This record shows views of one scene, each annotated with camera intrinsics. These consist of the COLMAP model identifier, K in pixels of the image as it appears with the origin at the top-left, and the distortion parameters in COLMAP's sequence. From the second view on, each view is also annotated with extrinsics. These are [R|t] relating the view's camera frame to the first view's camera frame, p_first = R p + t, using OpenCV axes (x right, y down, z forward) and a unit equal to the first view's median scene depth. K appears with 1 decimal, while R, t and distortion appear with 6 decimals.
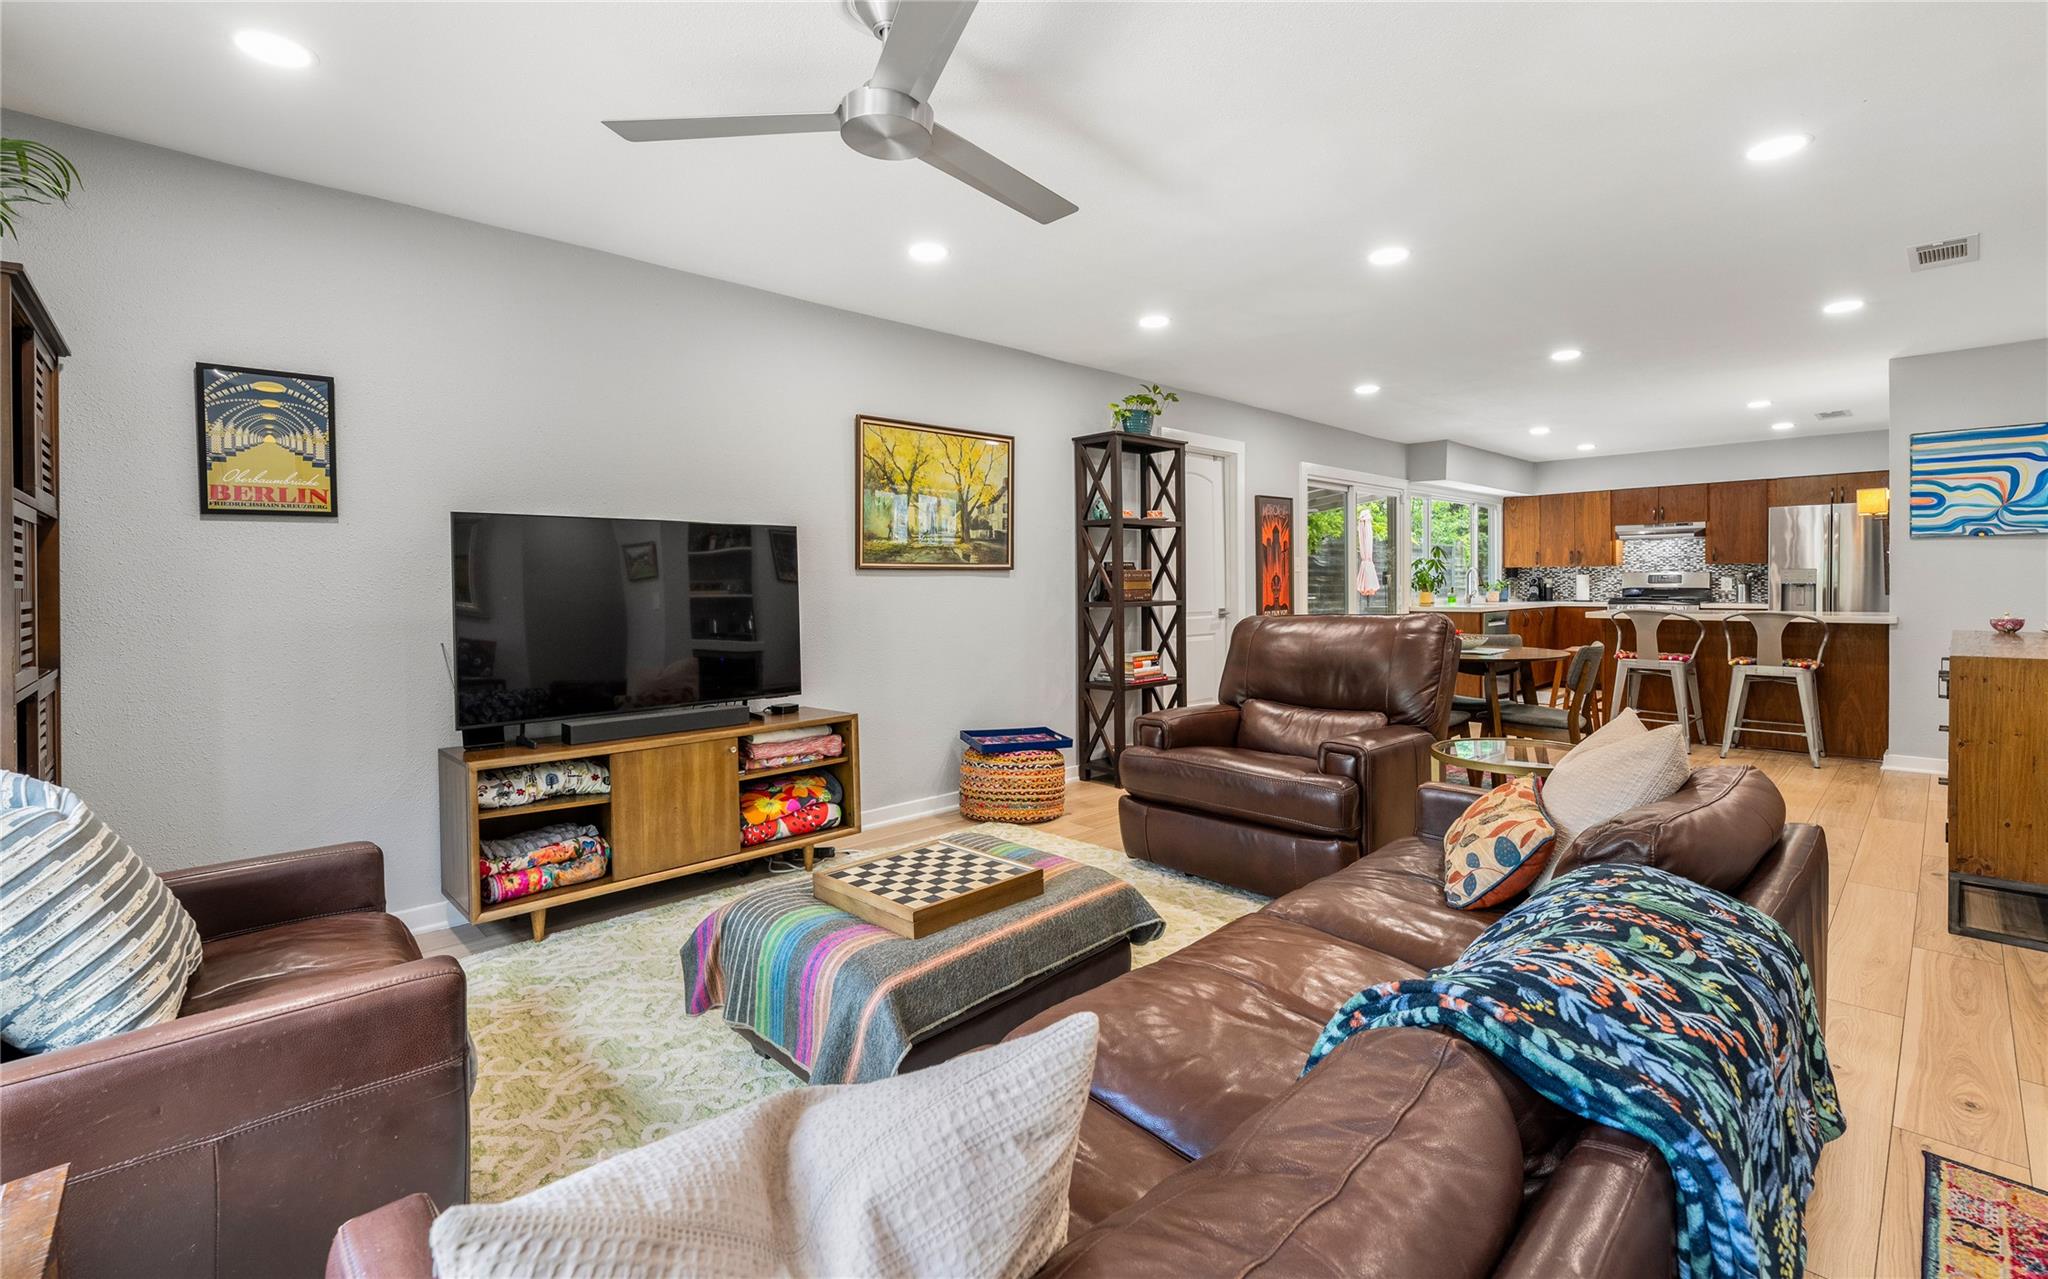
lens RADIAL K [[897.4, 0, 1033.8], [0, 897.4, 592.2], [0, 0, 1]] dist [-0.001101, -0.000065]
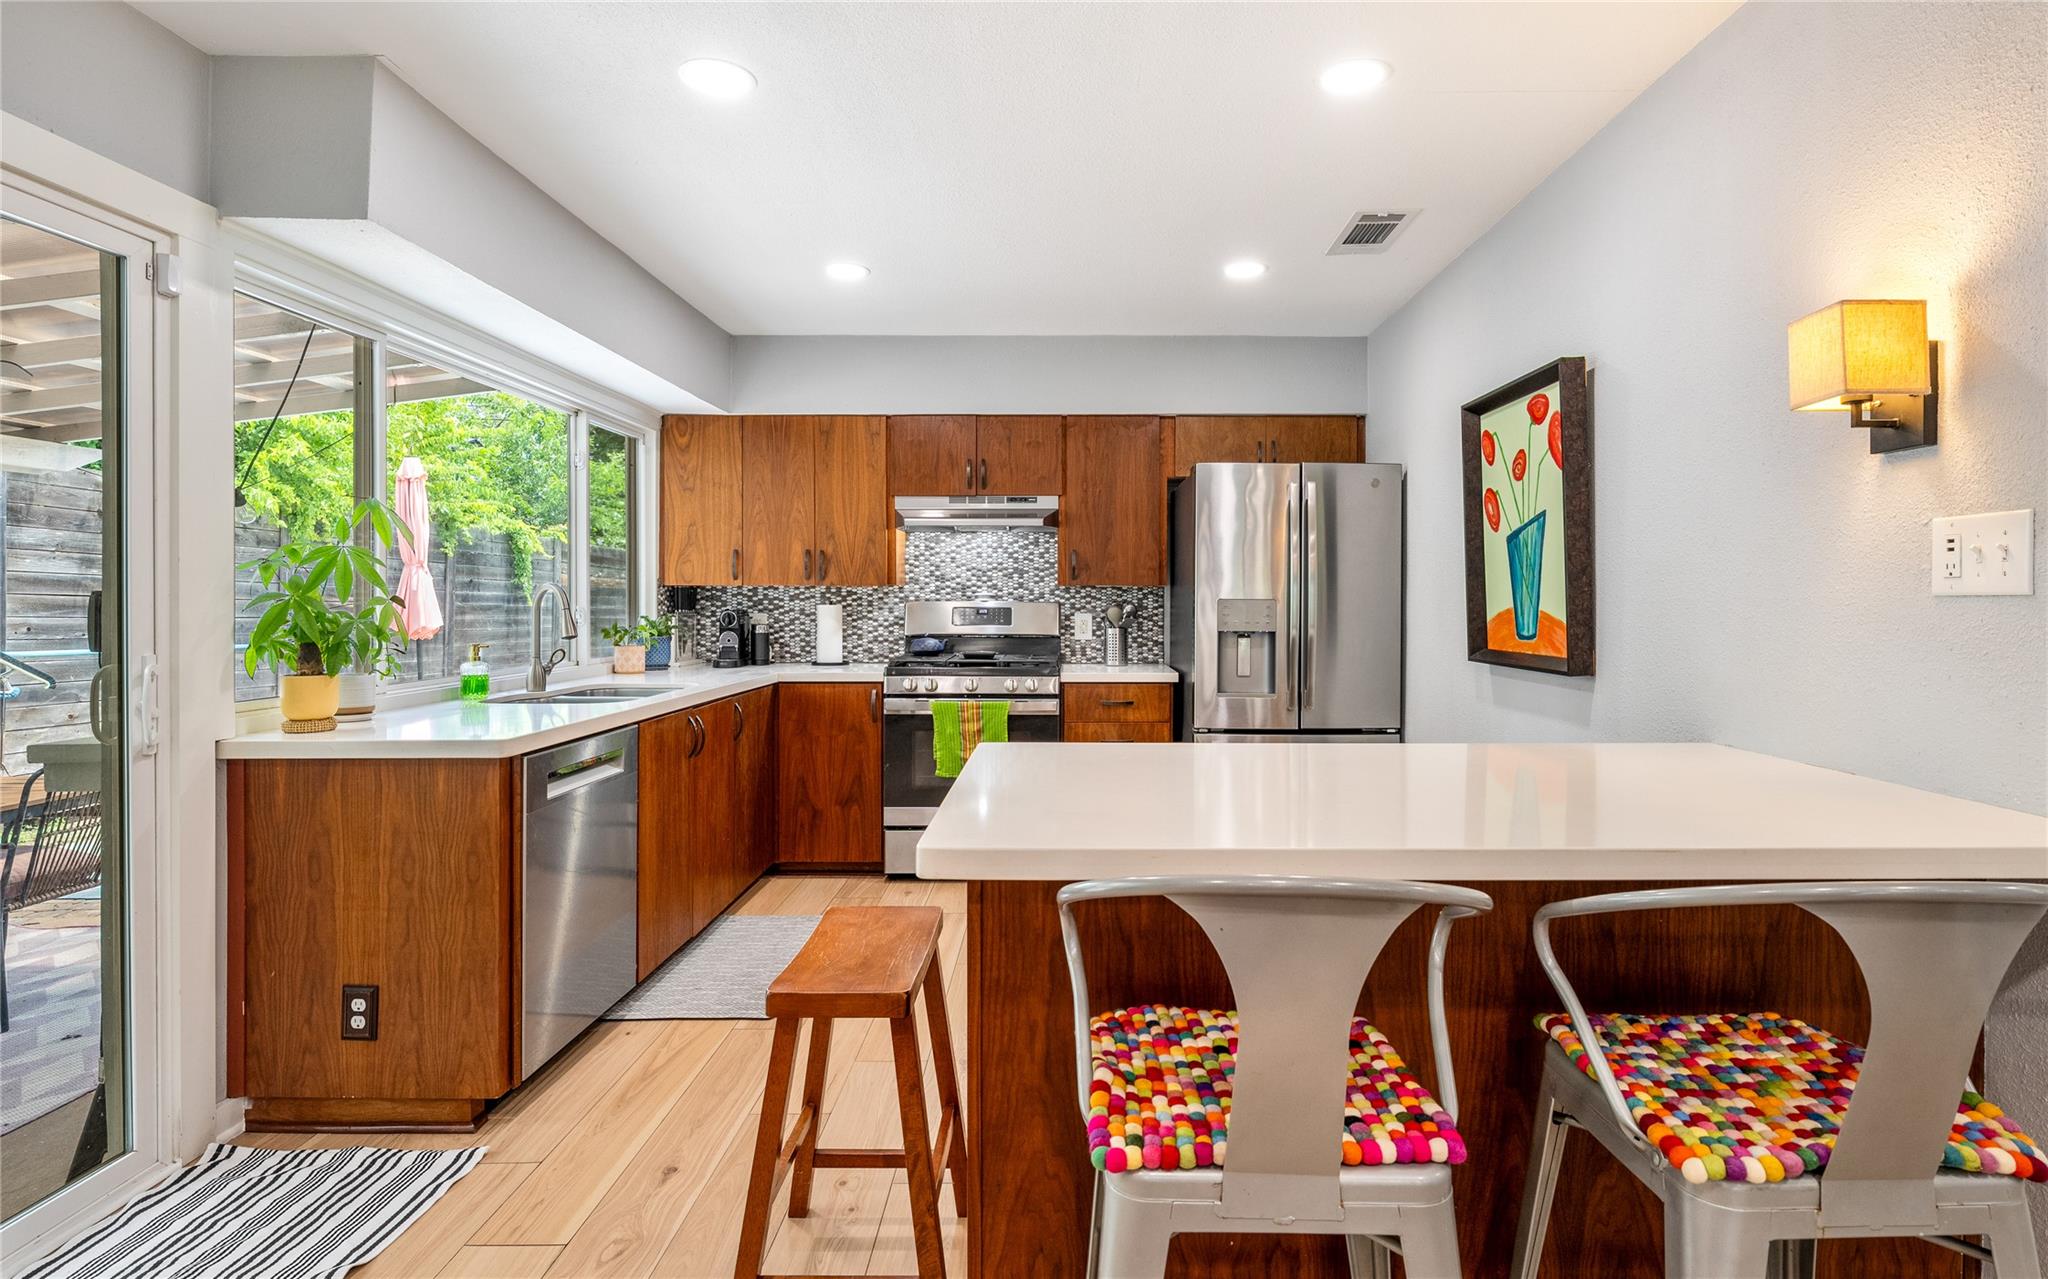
lens RADIAL K [[1020.0, 0, 1068.5], [0, 1020.0, 605.7], [0, 0, 1]] dist [-0.001643, -0.000128]
pose [[0.695739, 0.003999, 0.718284, 0.393932], [0.001451, 0.999975, -0.006974, -0.018291], [-0.718294, 0.005894, 0.695715, 0.670083]]
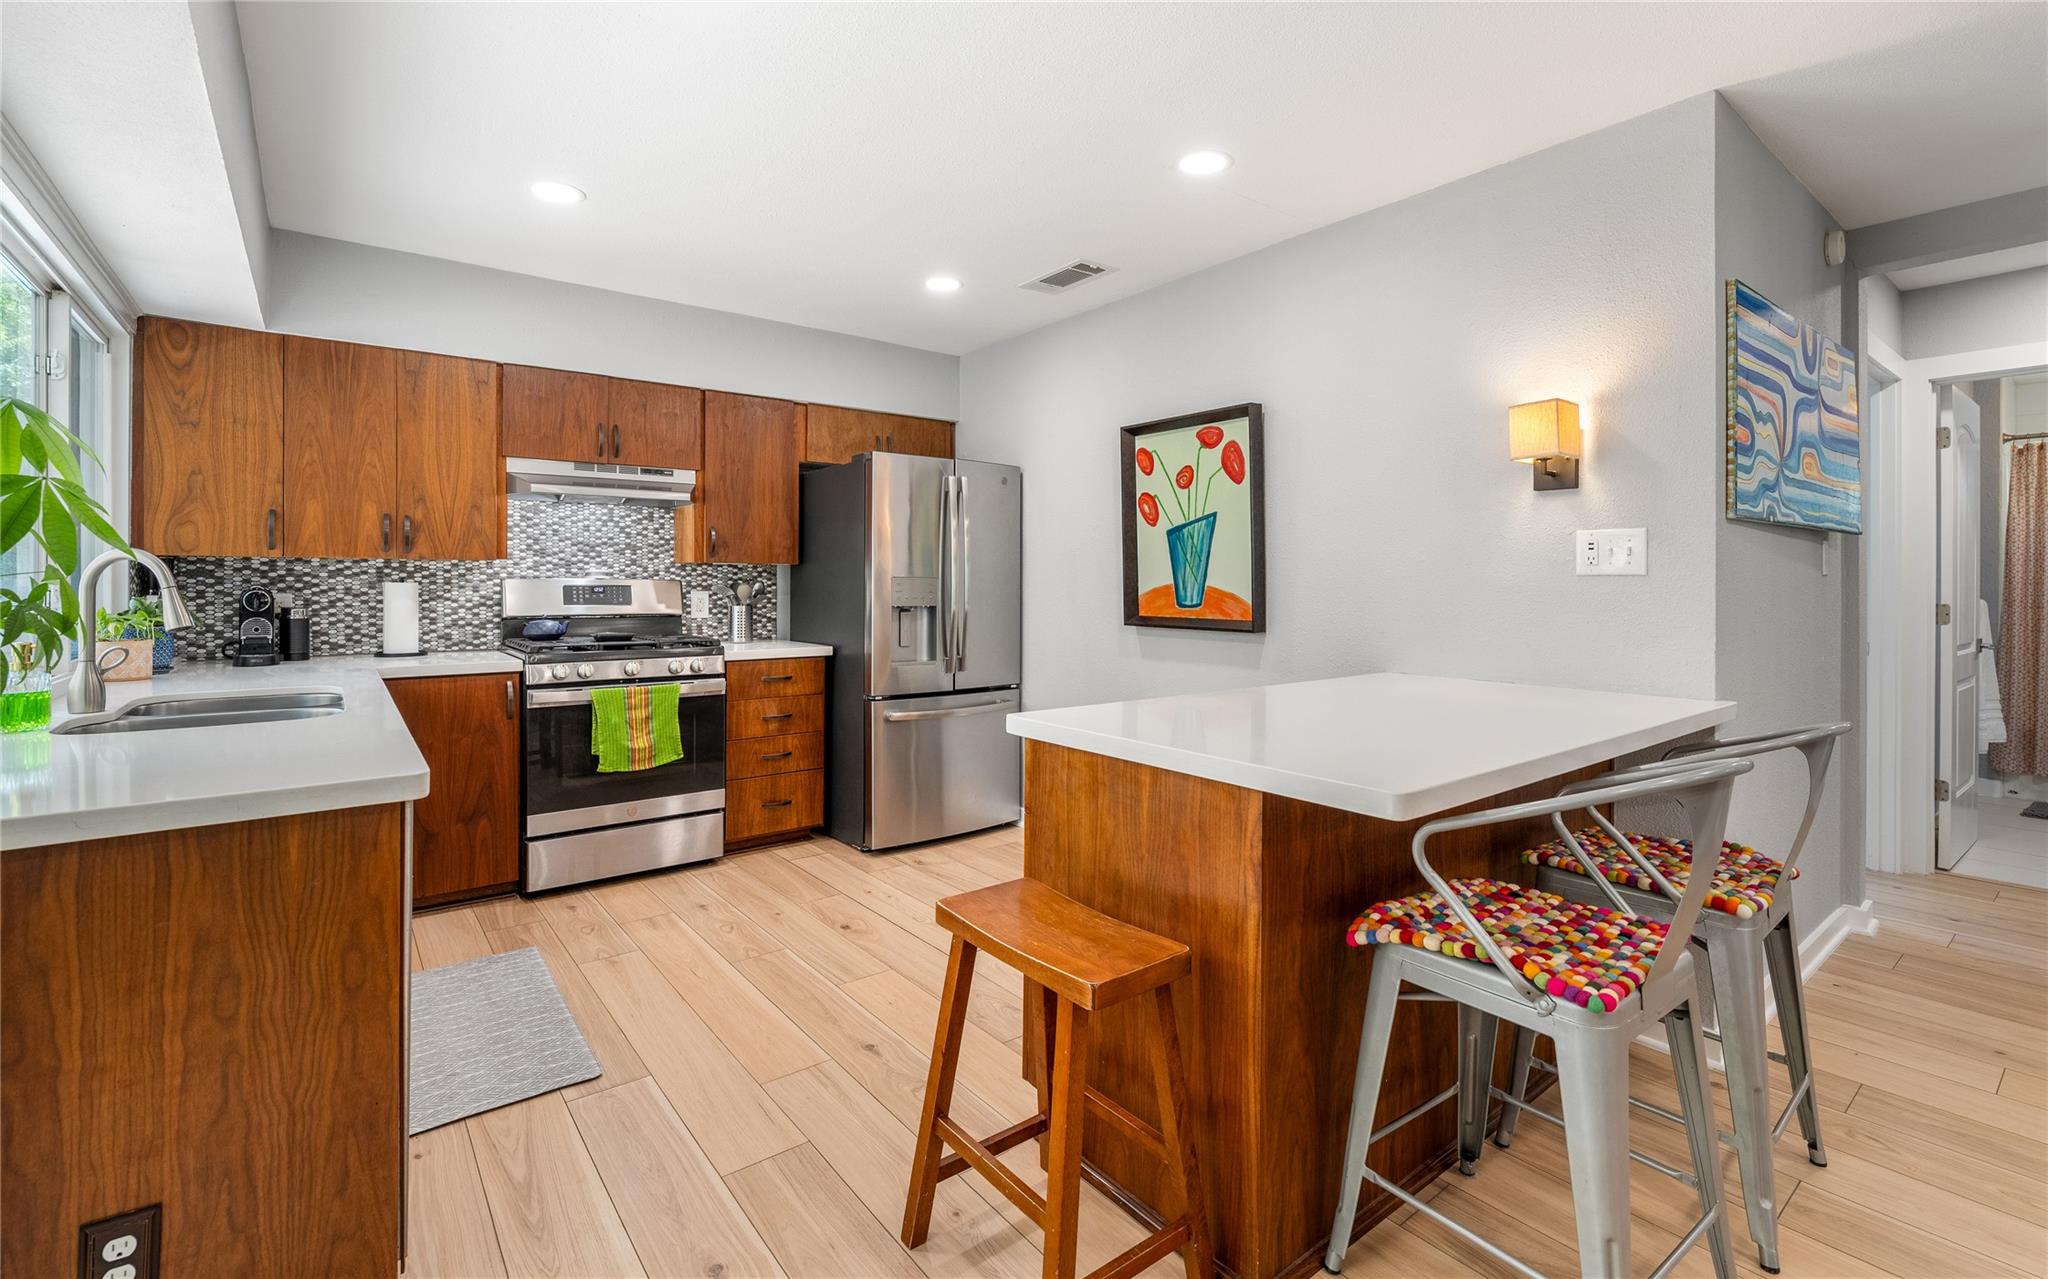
lens RADIAL K [[904.2, 0, 1018.7], [0, 904.2, 581.9], [0, 0, 1]] dist [-0.002077, -0.000585]
pose [[0.113153, 0.007148, 0.993552, 0.328042], [0.006791, 0.999945, -0.007968, -0.017950], [-0.993554, 0.007649, 0.113098, 0.843611]]
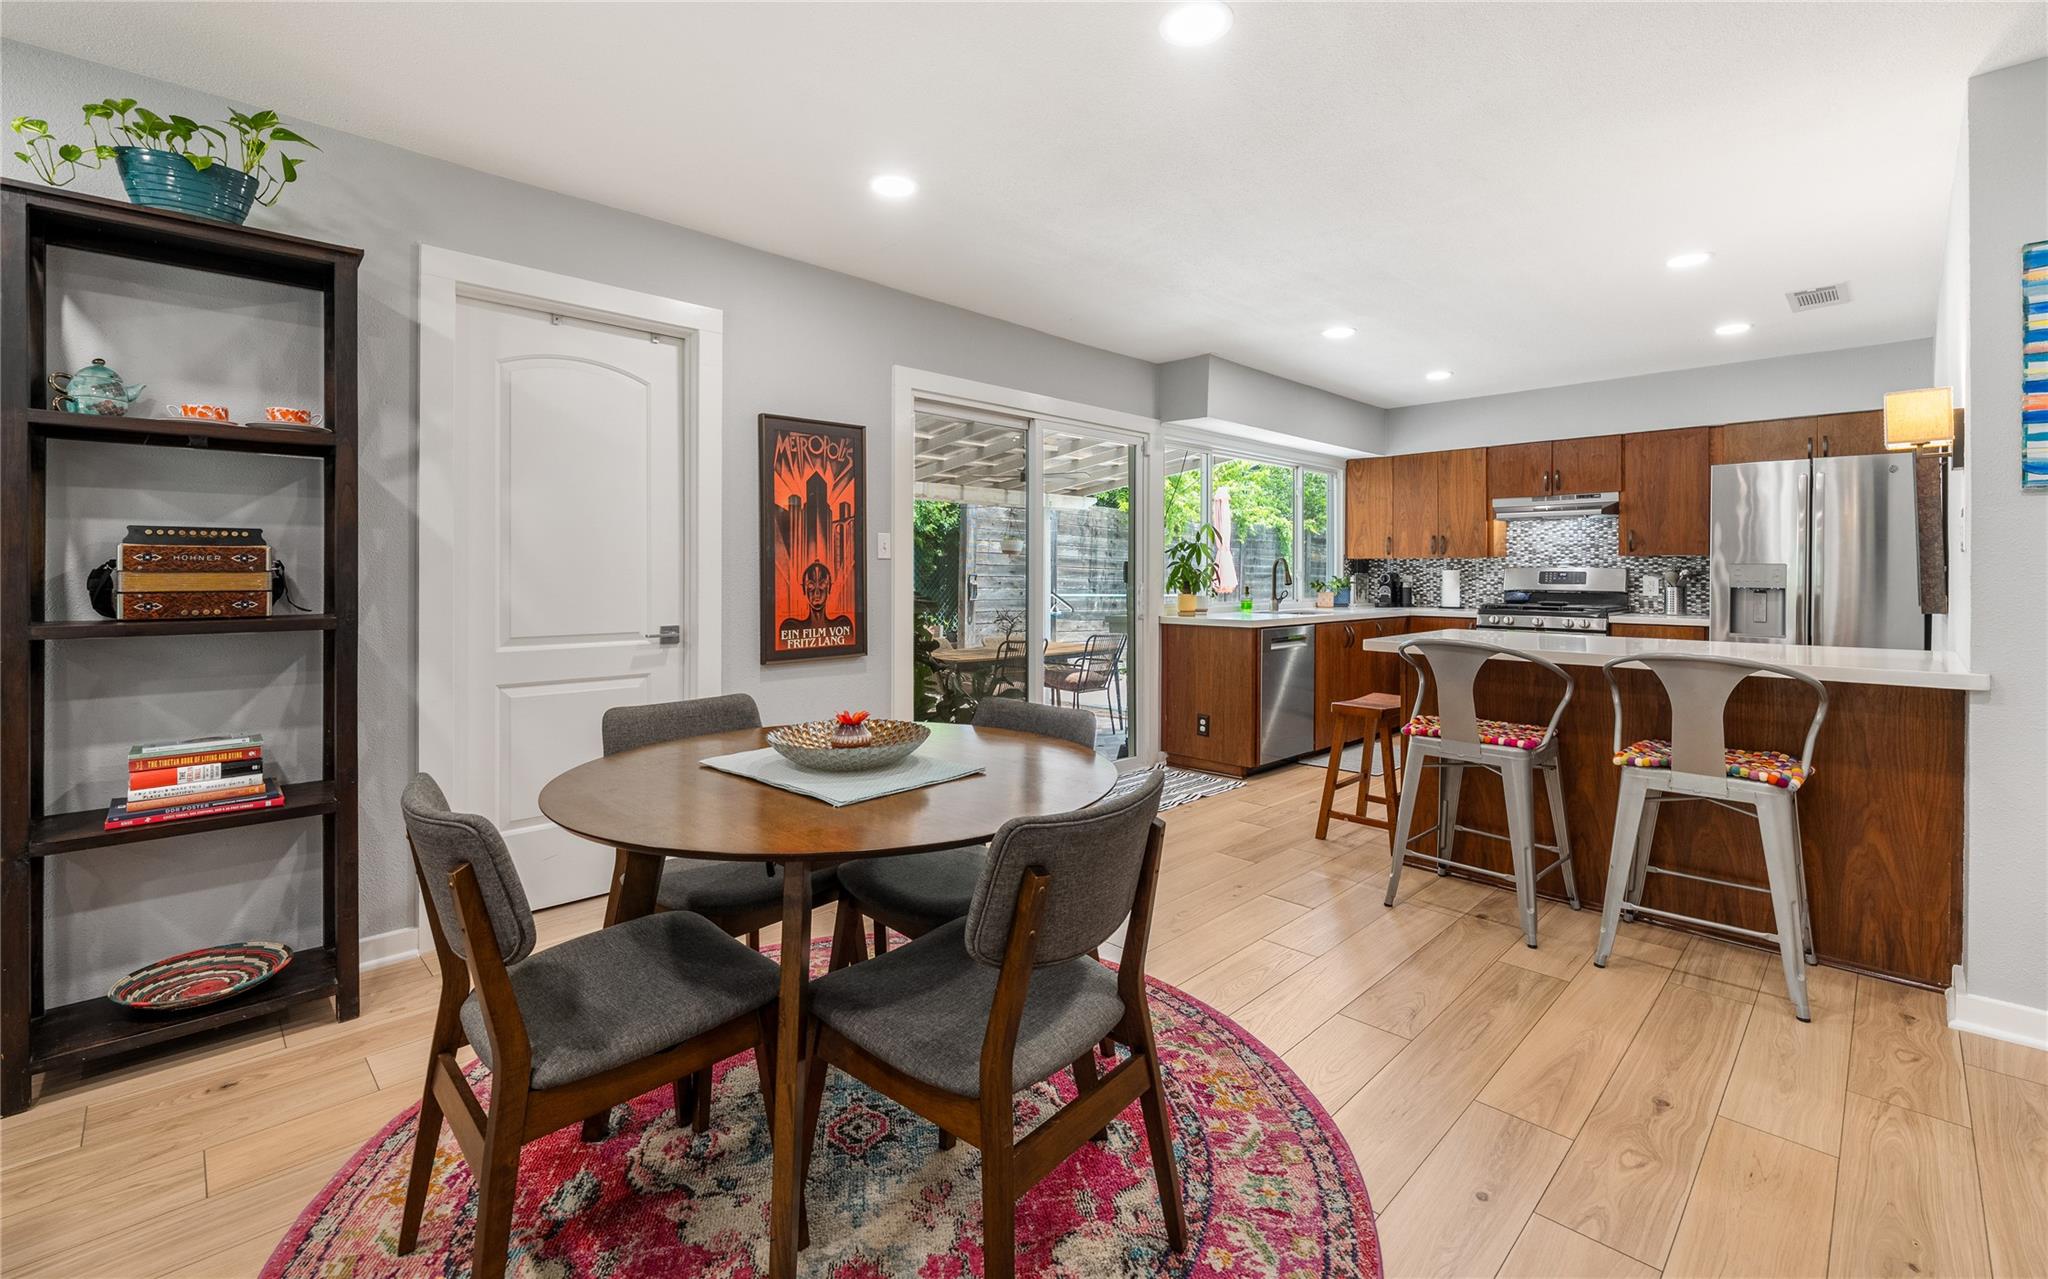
lens RADIAL K [[873.2, 0, 1030.8], [0, 873.2, 573.6], [0, 0, 1]] dist [-0.001968, -0.000196]
pose [[0.999840, 0.010671, 0.014358, 0.327889], [-0.010524, 0.999892, -0.010284, -0.007499], [-0.014466, 0.010131, 0.999844, 0.388104]]
